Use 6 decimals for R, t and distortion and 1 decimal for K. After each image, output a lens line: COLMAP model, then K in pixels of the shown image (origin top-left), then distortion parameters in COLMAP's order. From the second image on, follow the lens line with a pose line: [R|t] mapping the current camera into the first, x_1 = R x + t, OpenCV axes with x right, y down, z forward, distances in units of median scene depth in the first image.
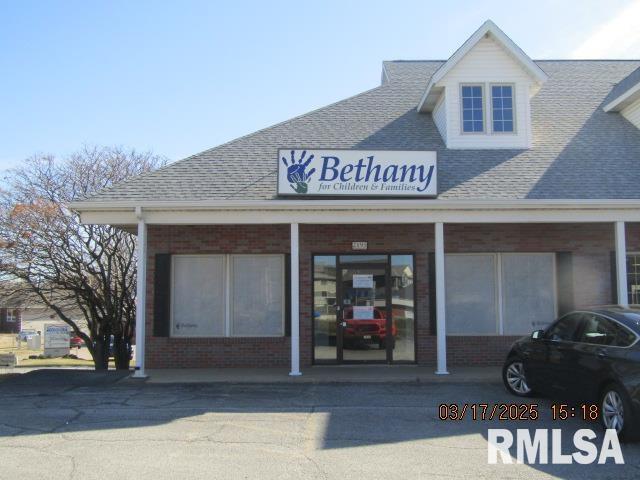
lens RADIAL K [[677.1, 0, 319.4], [0, 677.1, 244.4], [0, 0, 1]] dist [-0.022615, 0.000000]
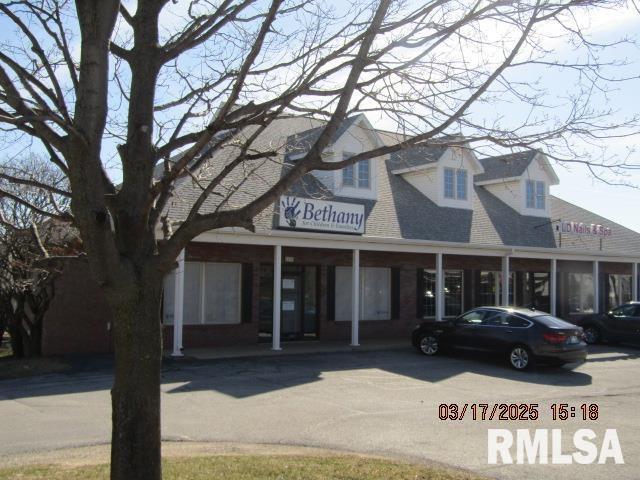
lens RADIAL K [[677.1, 0, 320.7], [0, 677.1, 235.7], [0, 0, 1]] dist [-0.022615, 0.000000]
pose [[0.832143, 0.059665, 0.551341, -0.785352], [-0.064578, 0.997857, -0.010517, -0.043898], [-0.550788, -0.026853, 0.834213, -0.267315]]
